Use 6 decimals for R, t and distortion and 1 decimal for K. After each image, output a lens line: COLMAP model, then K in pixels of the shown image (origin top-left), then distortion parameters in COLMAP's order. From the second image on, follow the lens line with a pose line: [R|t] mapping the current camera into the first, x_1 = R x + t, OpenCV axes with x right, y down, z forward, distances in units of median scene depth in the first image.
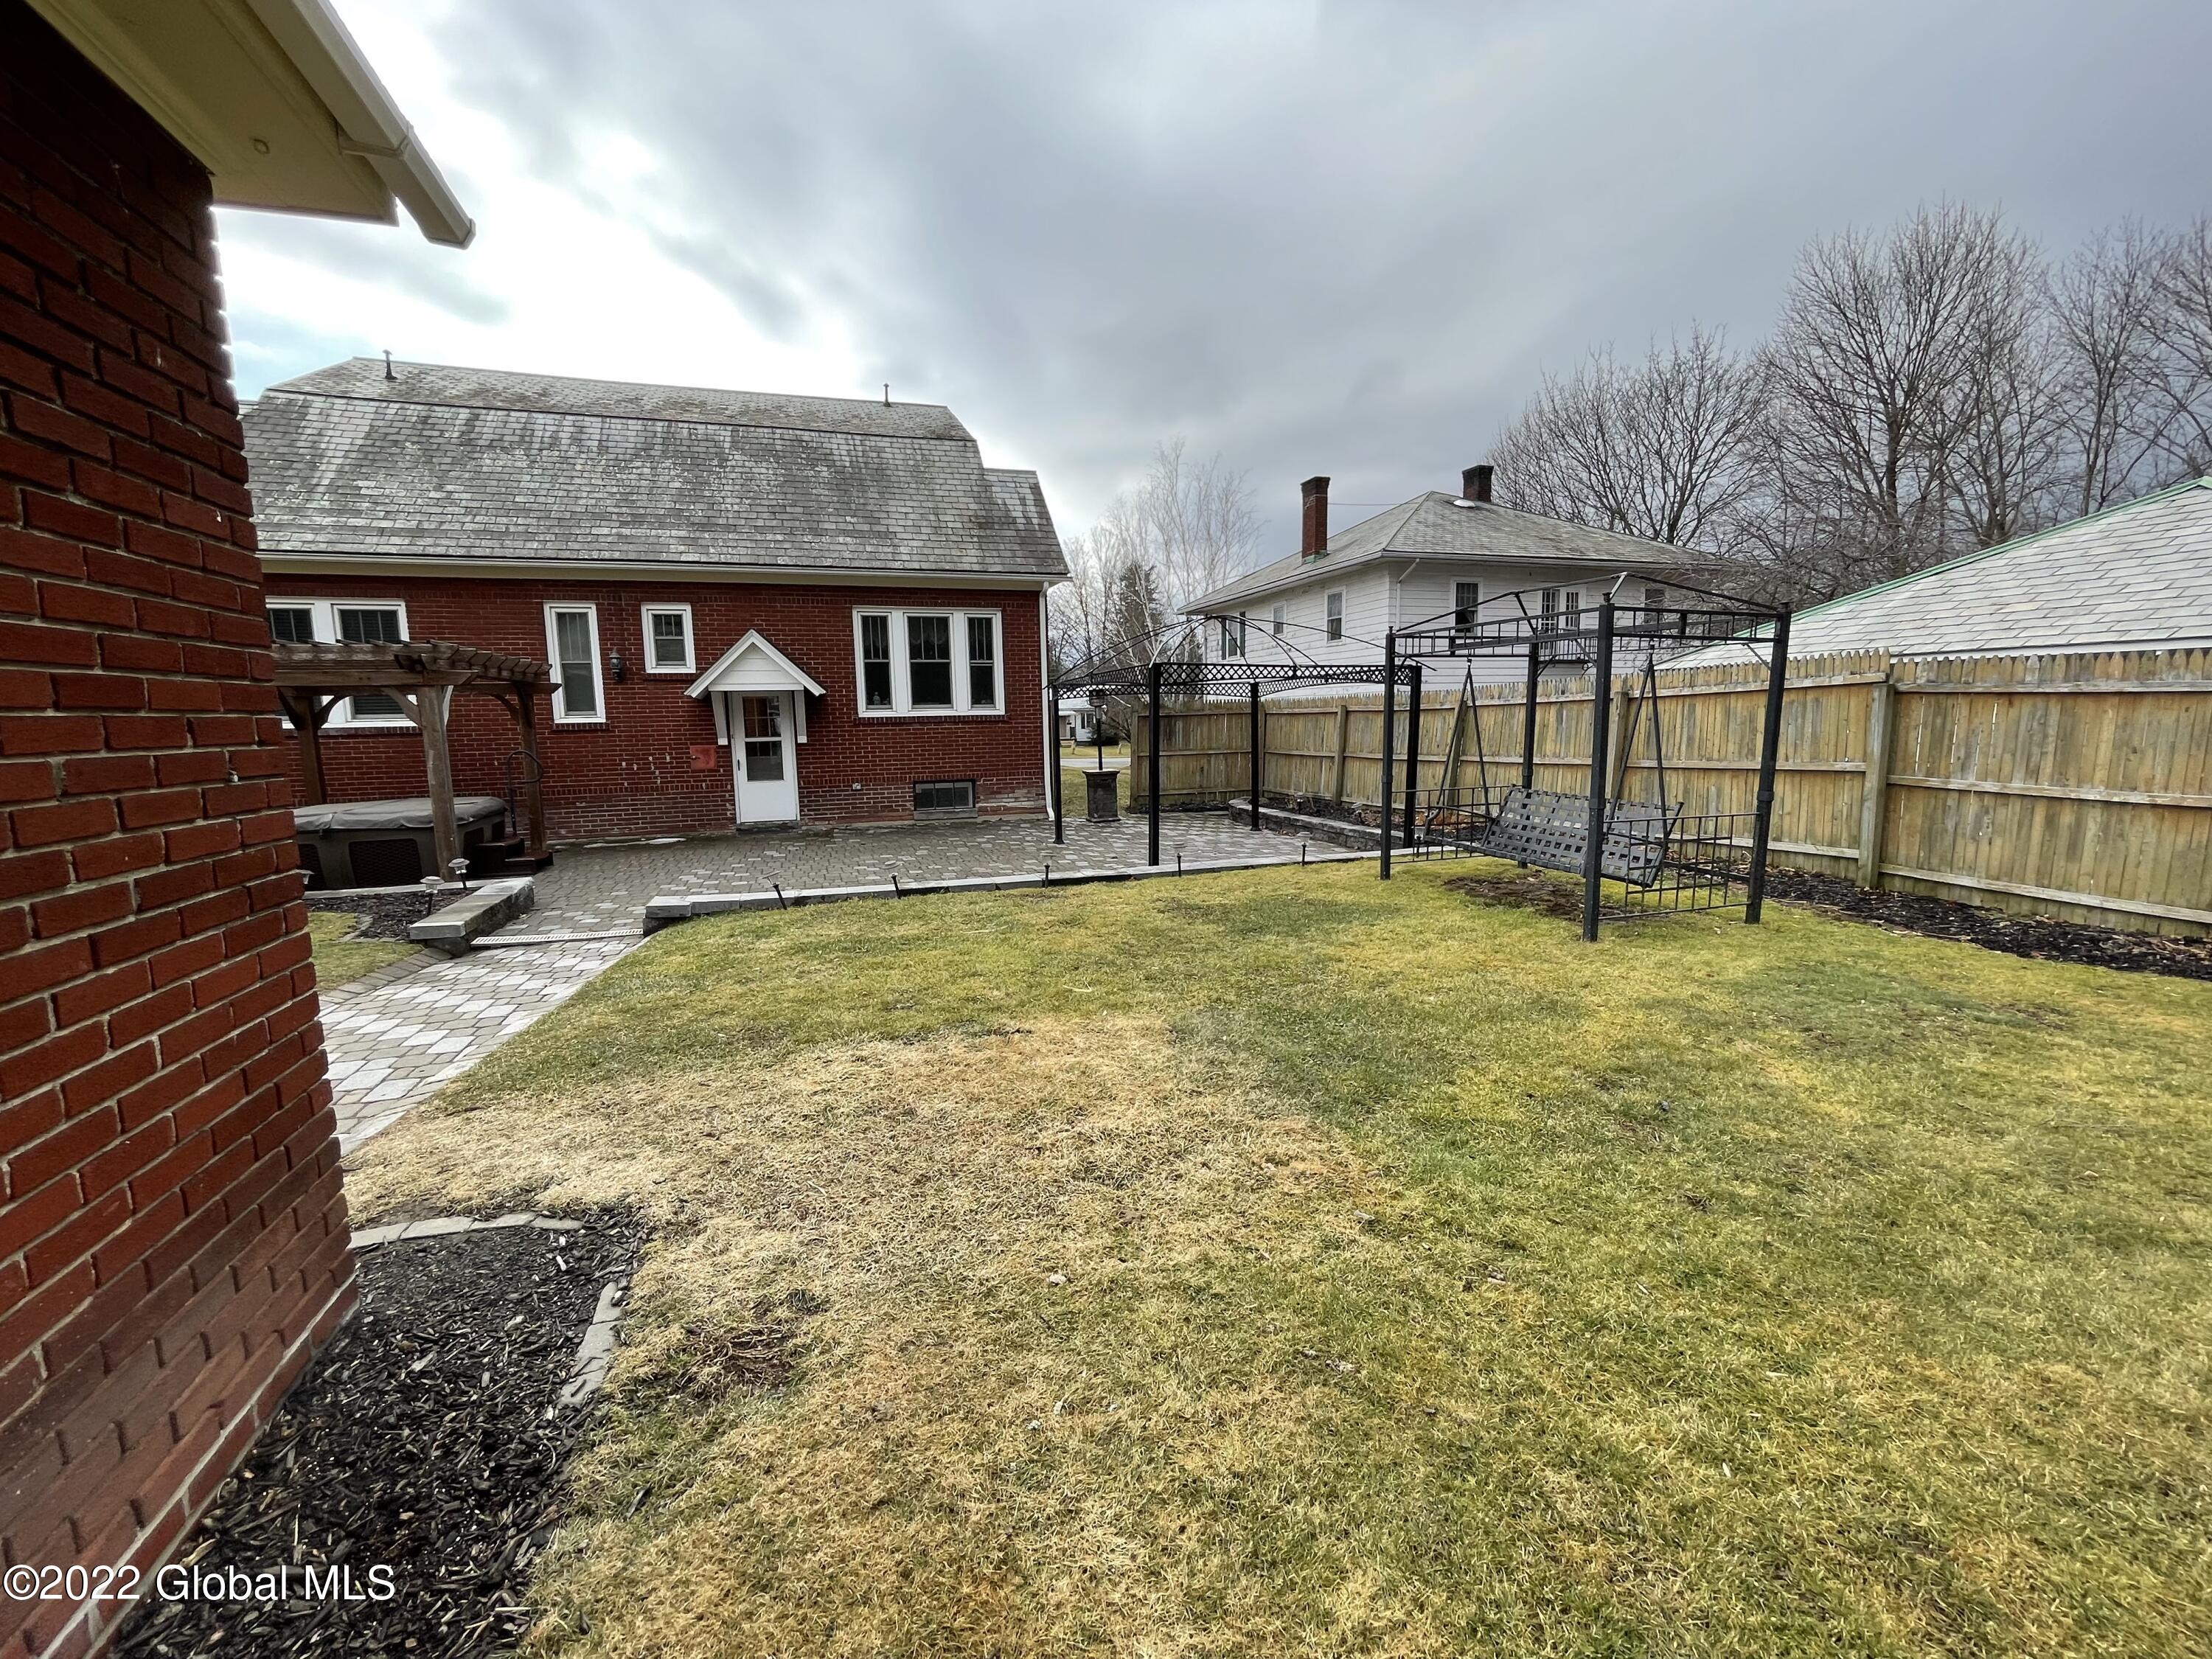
lens RADIAL K [[899.4, 0, 1095.0], [0, 899.4, 835.0], [0, 0, 1]] dist [-0.018274, 0.010475]
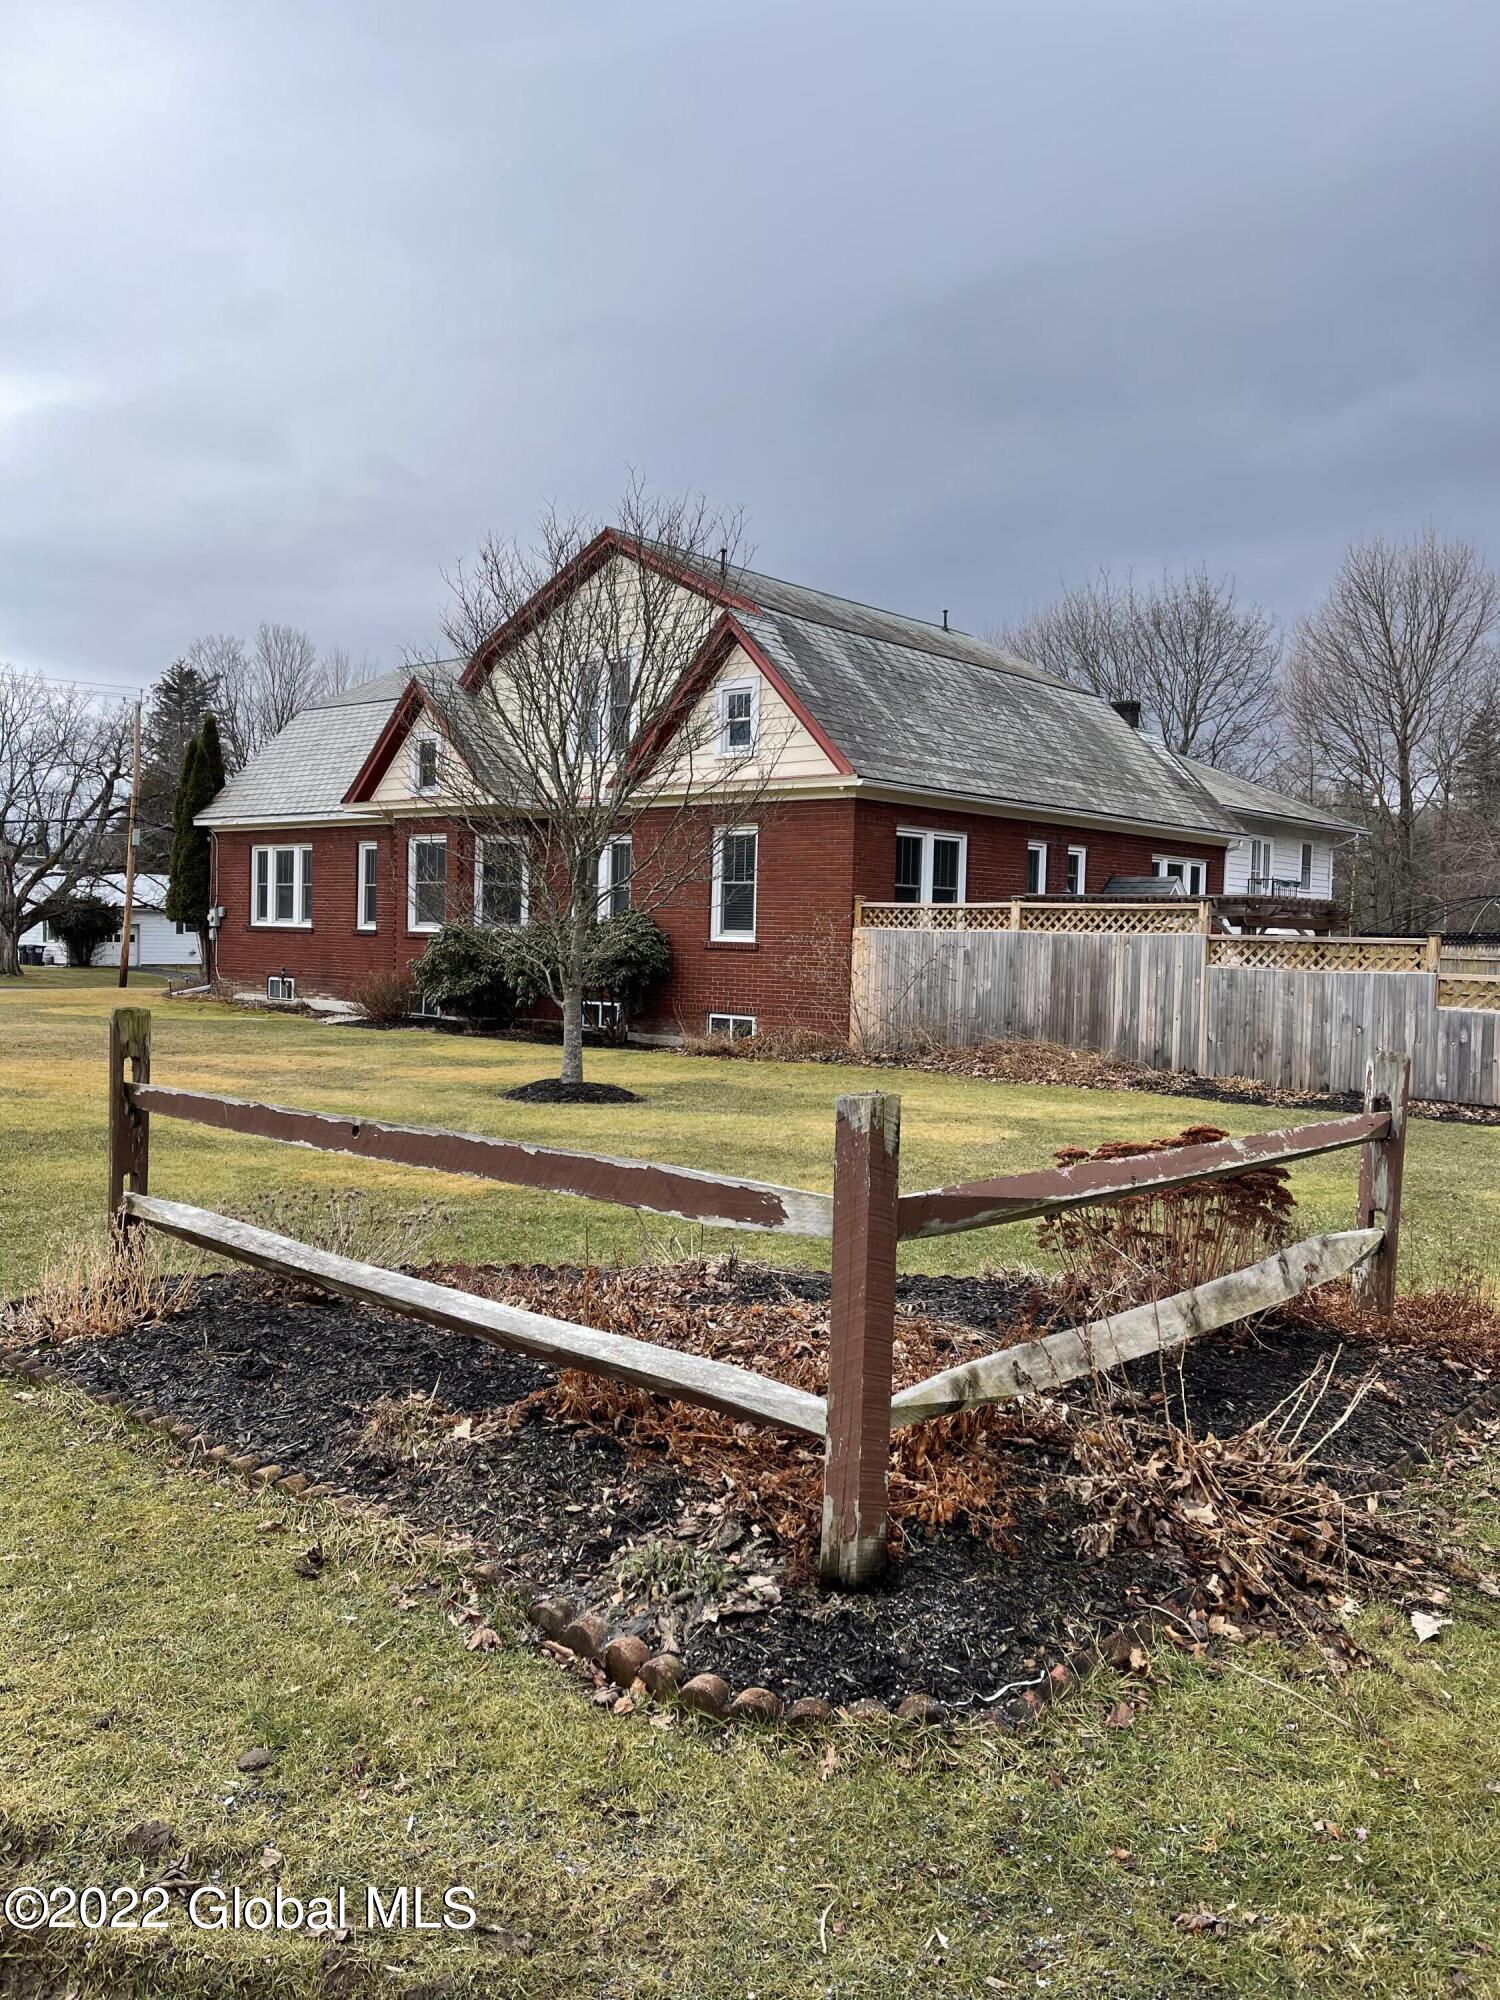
lens RADIAL K [[1515.9, 0, 743.1], [0, 1515.9, 992.7], [0, 0, 1]] dist [0.072966, -0.099449]
pose [[0.863782, 0.021100, 0.503423, -1.741567], [0.025750, 0.995969, -0.085927, 0.075356], [-0.503207, 0.087185, 0.859757, -0.400847]]
